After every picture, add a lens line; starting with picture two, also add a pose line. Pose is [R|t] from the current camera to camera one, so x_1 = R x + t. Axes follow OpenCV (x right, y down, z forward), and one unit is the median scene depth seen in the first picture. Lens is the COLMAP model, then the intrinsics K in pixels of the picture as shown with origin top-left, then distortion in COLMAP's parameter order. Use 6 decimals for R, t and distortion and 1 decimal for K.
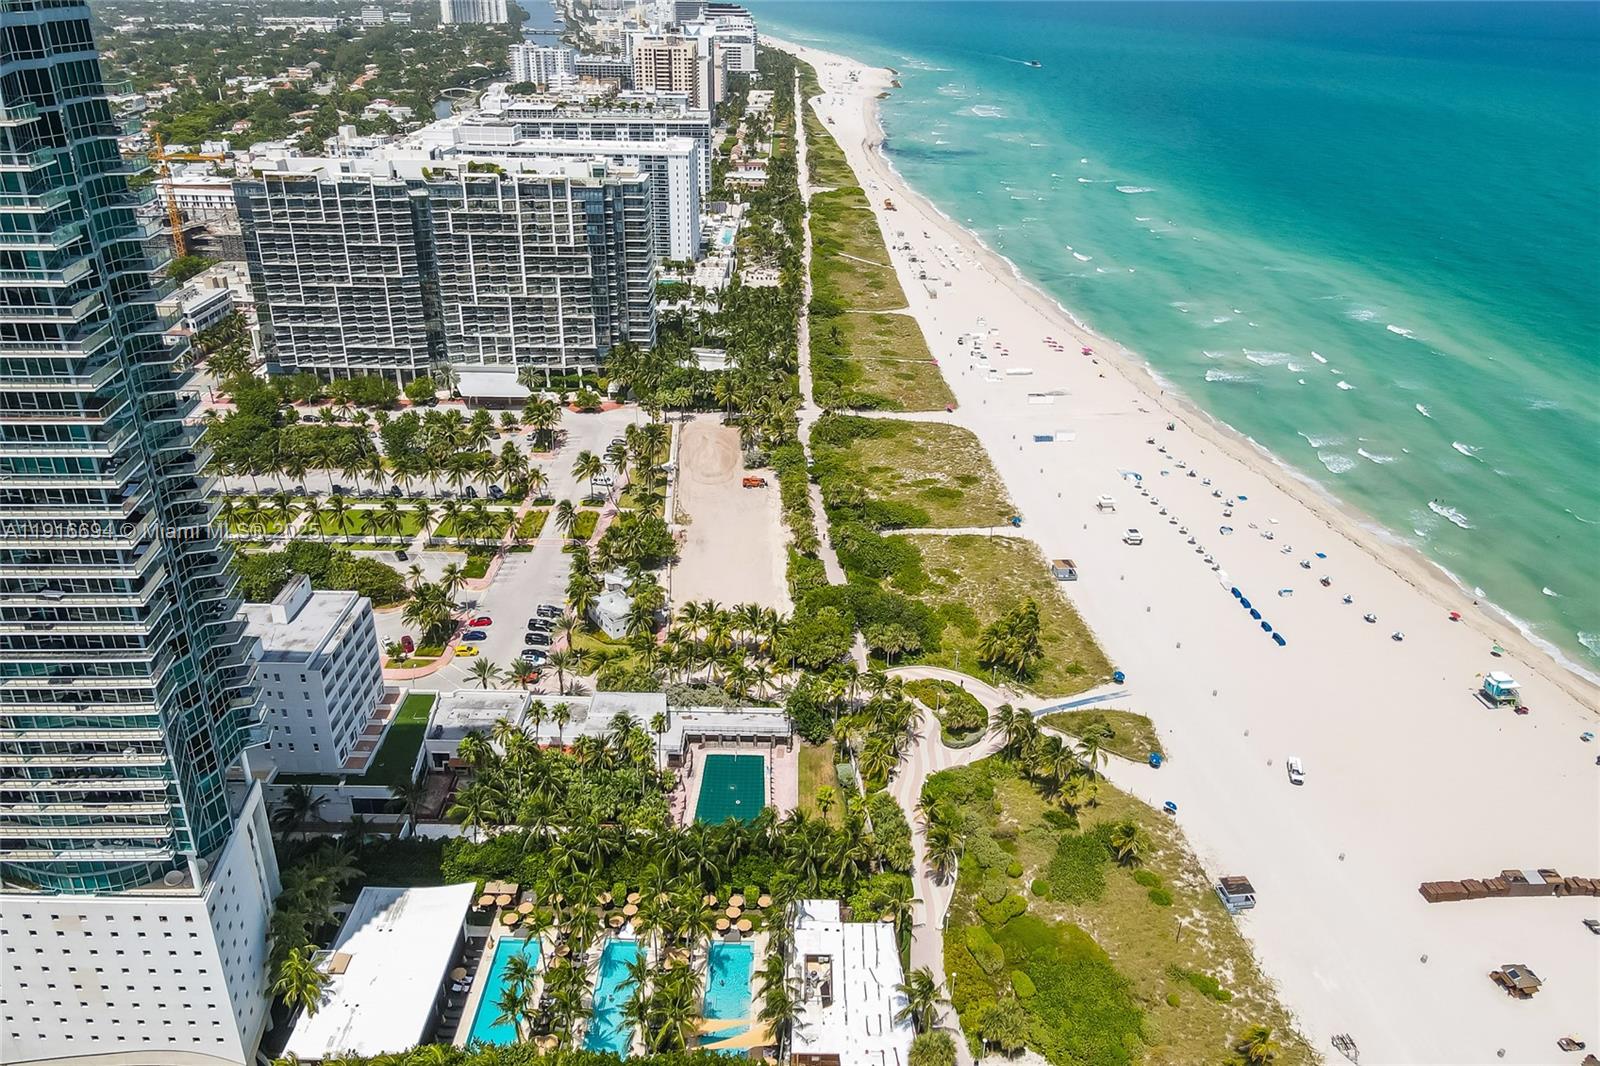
lens RADIAL K [[1159.5, 0, 800.0], [0, 1159.5, 533.0], [0, 0, 1]] dist [0.008816, 0.007454]
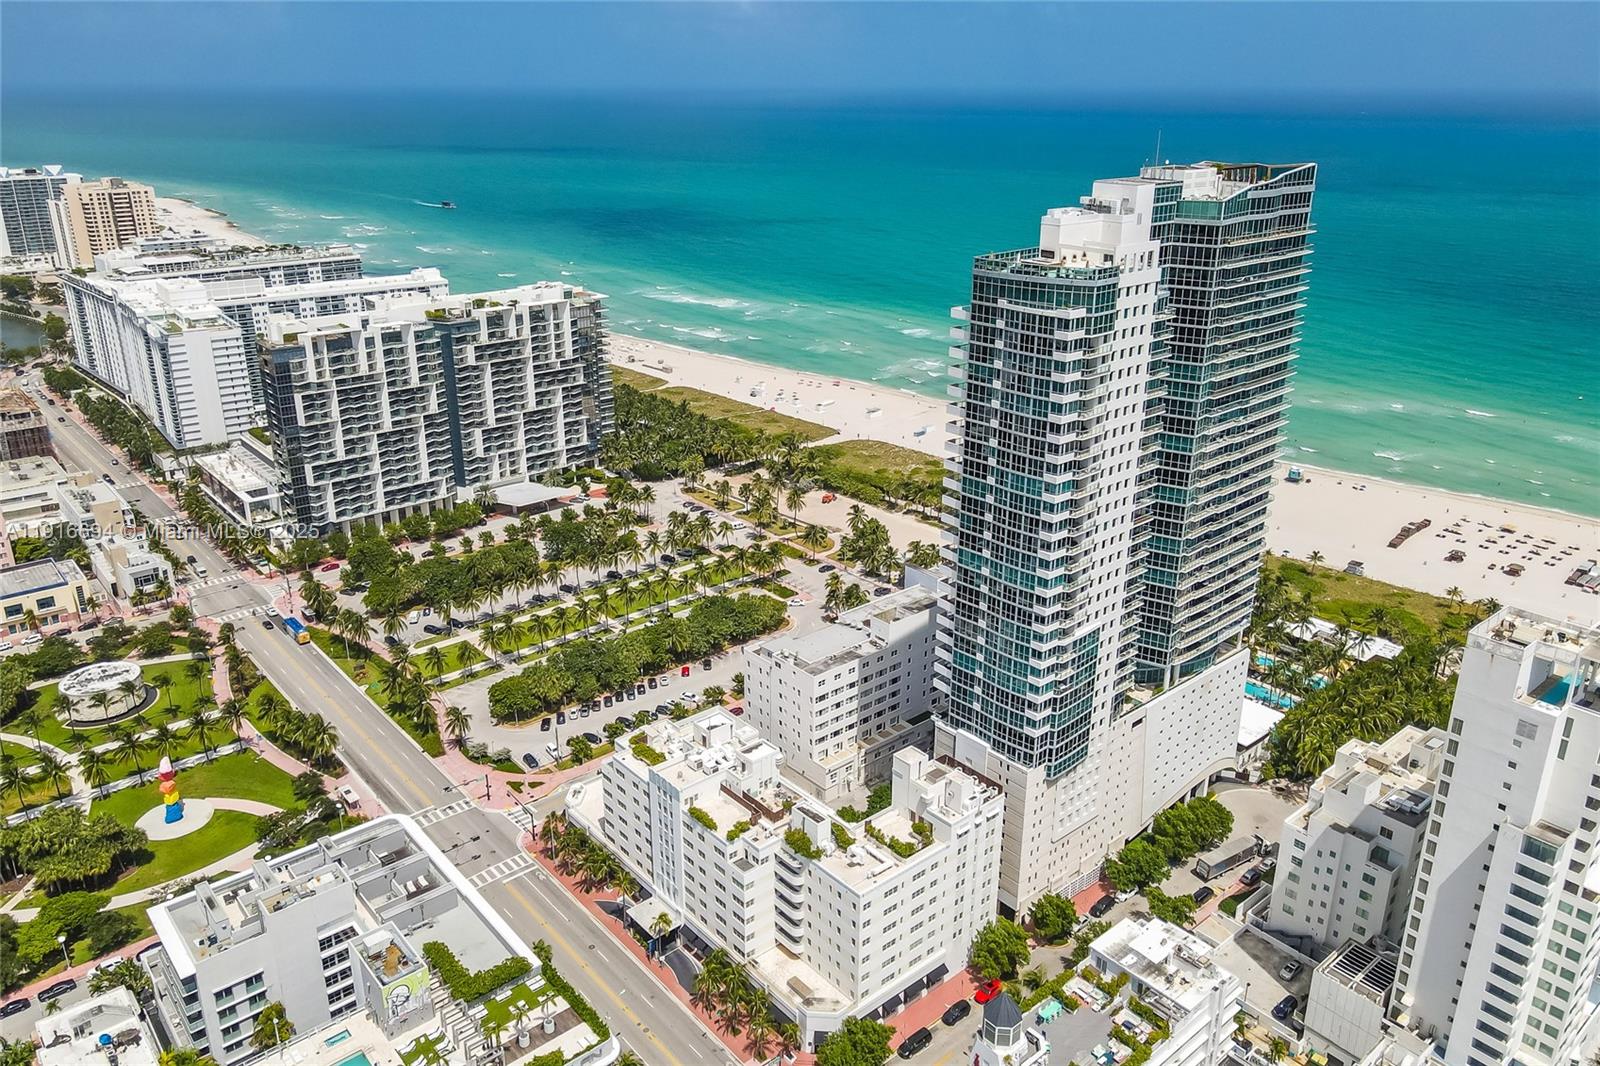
lens RADIAL K [[1159.5, 0, 800.0], [0, 1159.5, 533.0], [0, 0, 1]] dist [0.008816, 0.007454]
pose [[0.752089, -0.249483, 0.610017, -1.242622], [0.297434, 0.954450, 0.023642, -0.066218], [-0.588129, 0.163659, 0.792035, -0.034483]]
